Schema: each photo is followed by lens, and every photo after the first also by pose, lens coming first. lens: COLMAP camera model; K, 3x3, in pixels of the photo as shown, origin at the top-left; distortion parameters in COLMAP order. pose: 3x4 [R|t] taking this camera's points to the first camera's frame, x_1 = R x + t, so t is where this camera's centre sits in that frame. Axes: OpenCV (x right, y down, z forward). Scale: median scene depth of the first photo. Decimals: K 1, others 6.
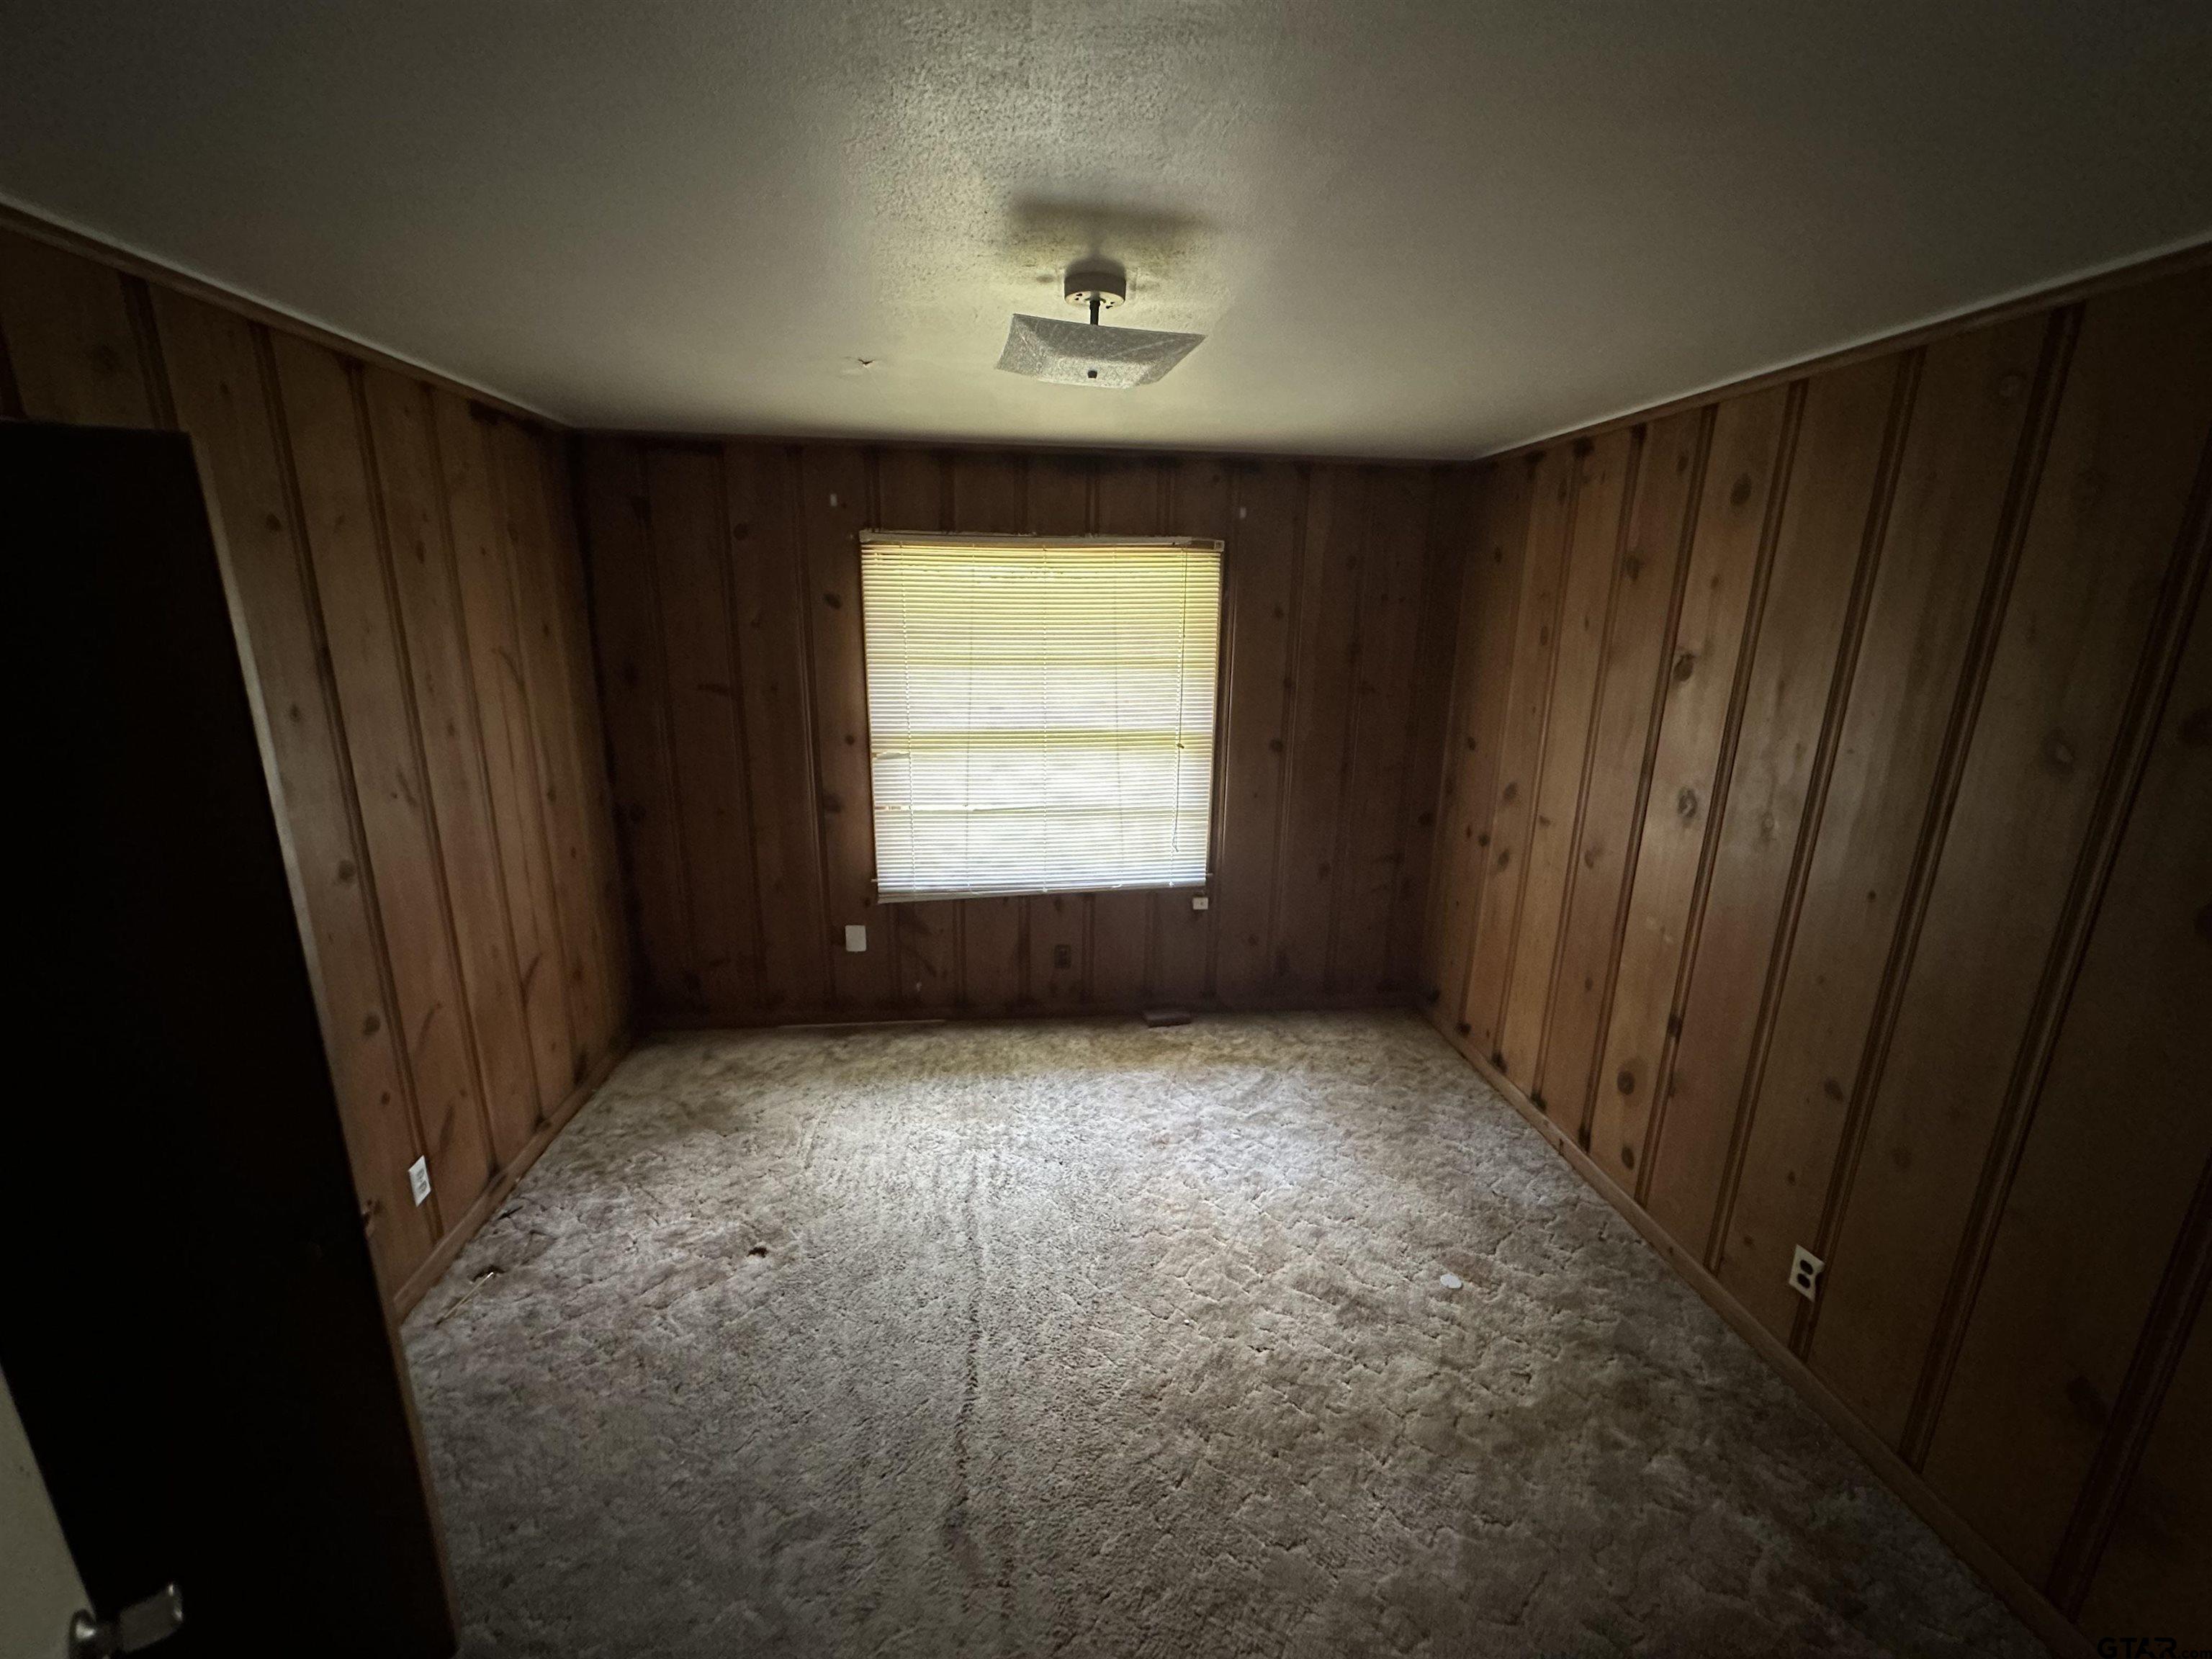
lens RADIAL K [[891.5, 0, 1108.8], [0, 891.5, 827.4], [0, 0, 1]] dist [-0.001626, 0.000320]
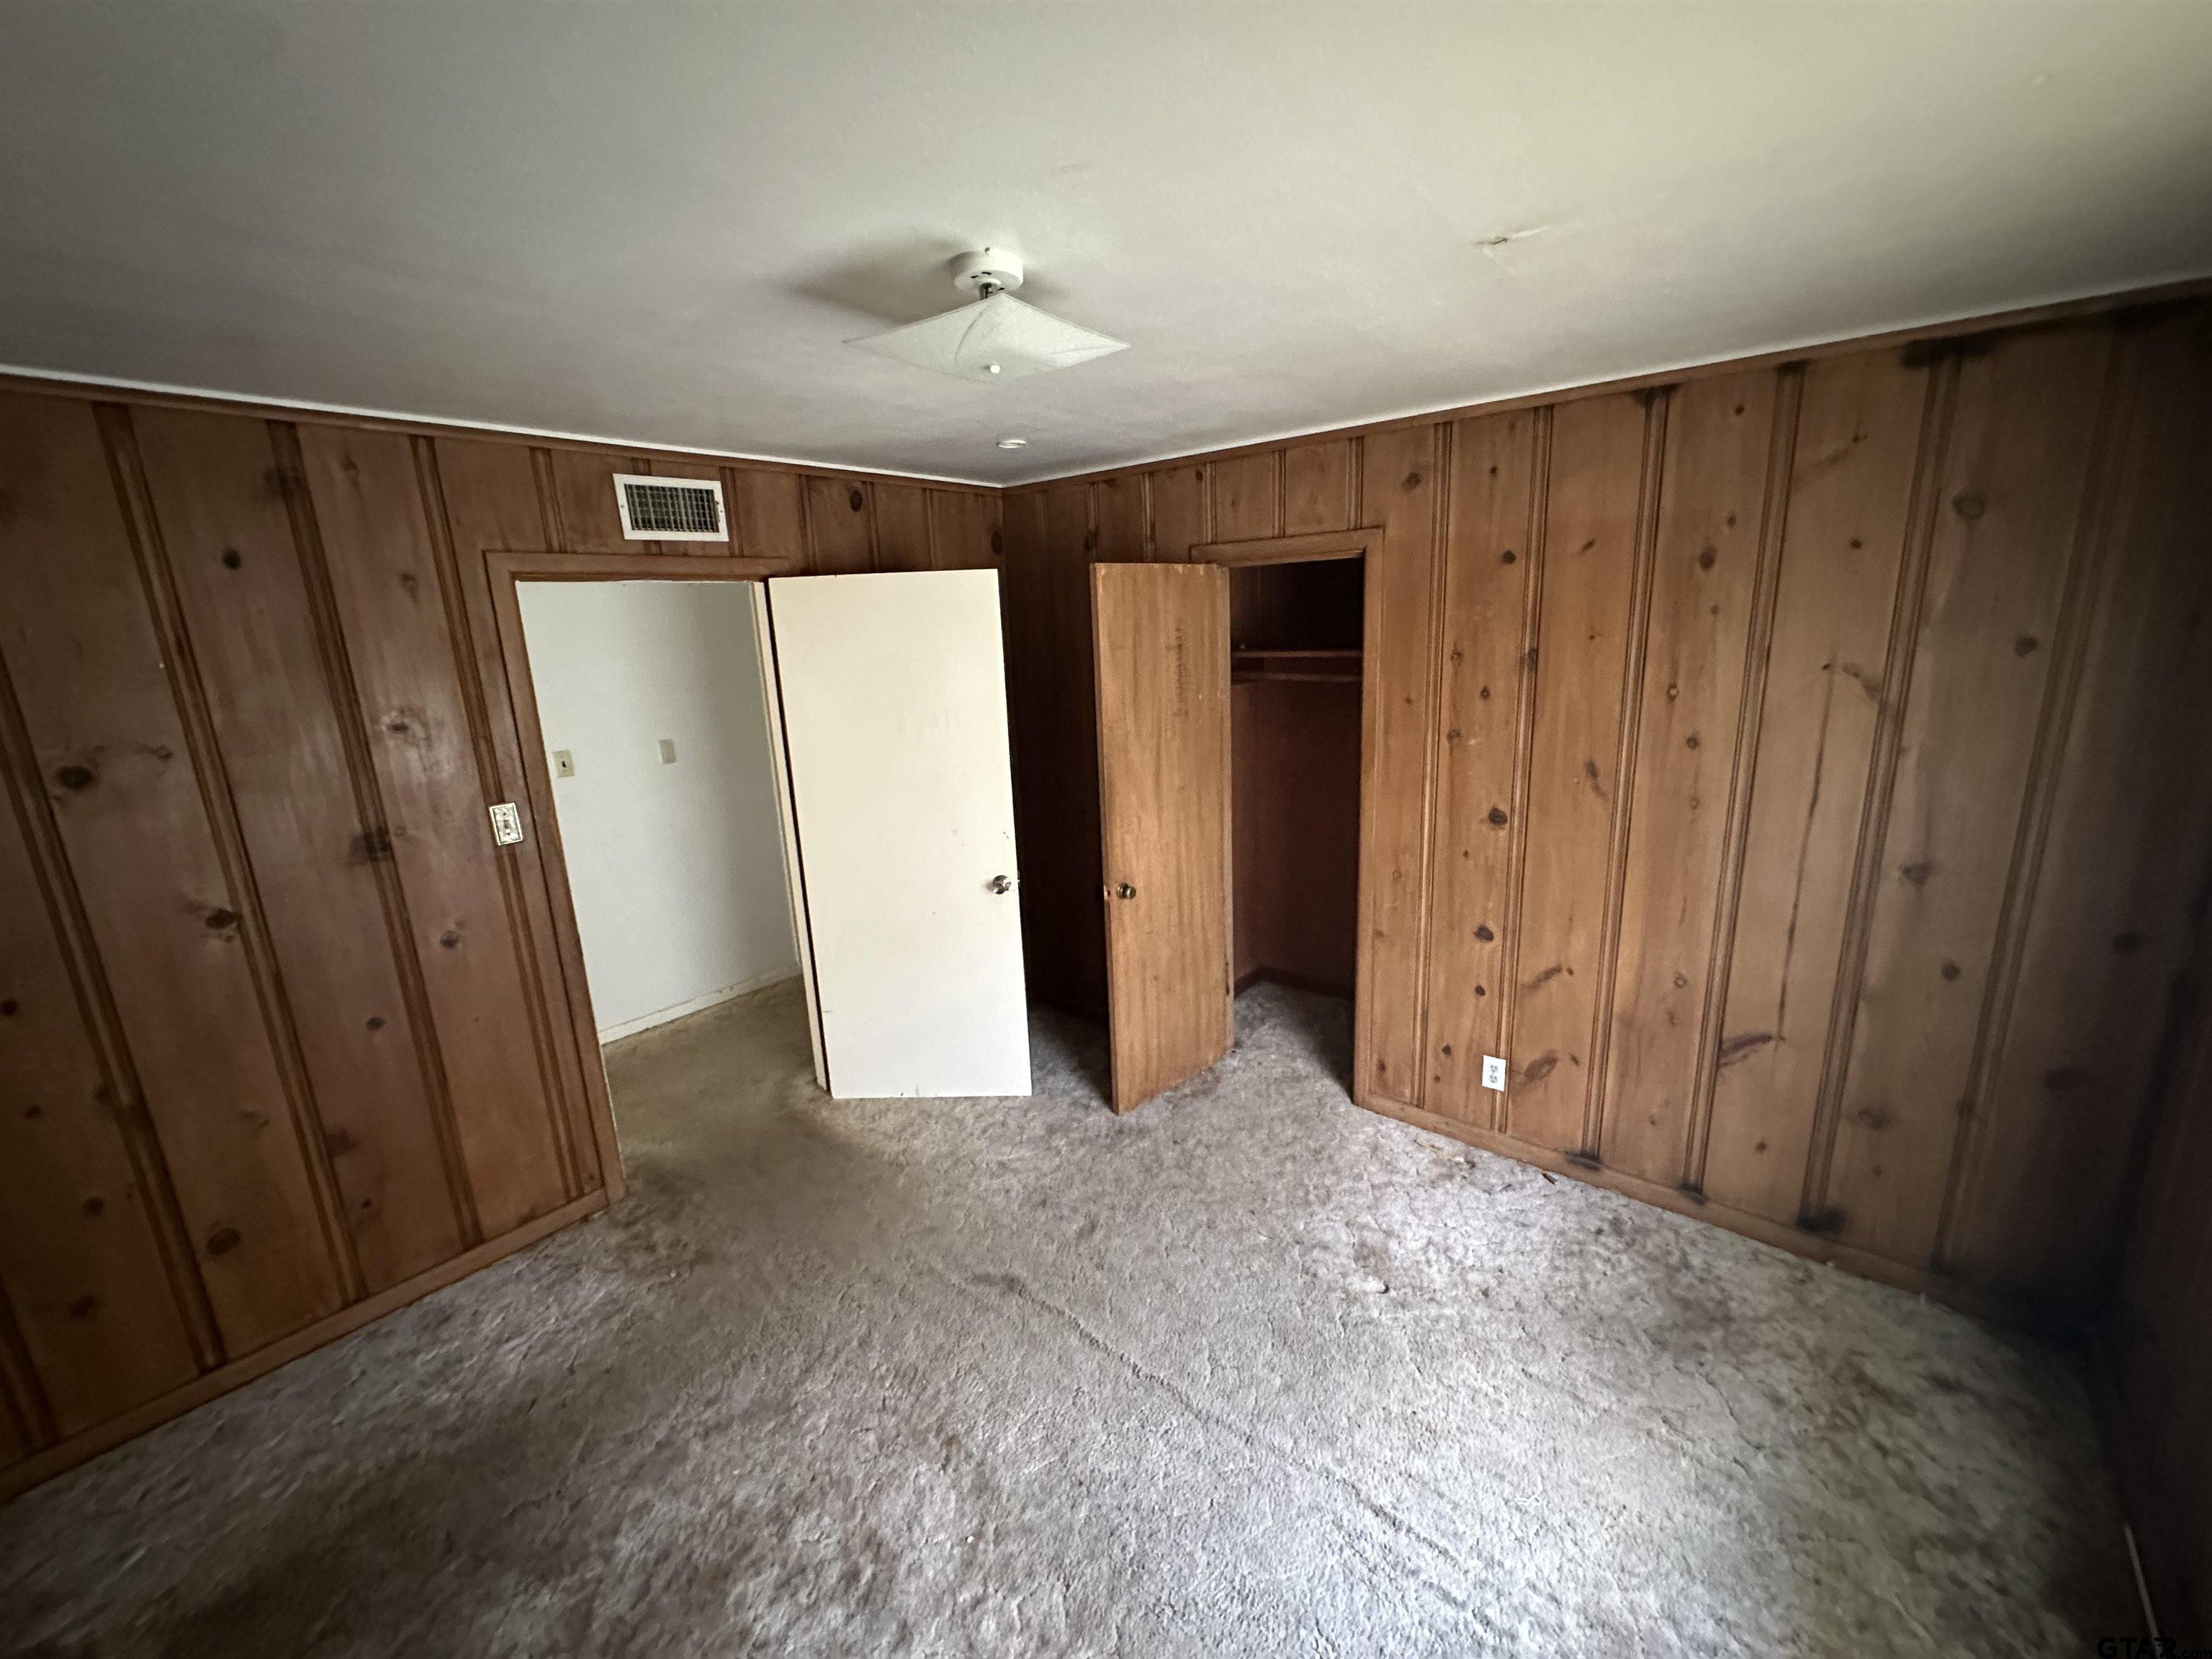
lens RADIAL K [[891.5, 0, 1108.8], [0, 891.5, 827.4], [0, 0, 1]] dist [-0.001626, 0.000320]
pose [[-0.719212, 0.171455, -0.673303, 0.397100], [-0.147312, 0.909411, 0.388936, -0.321232], [0.678994, 0.378913, -0.628801, 1.262059]]
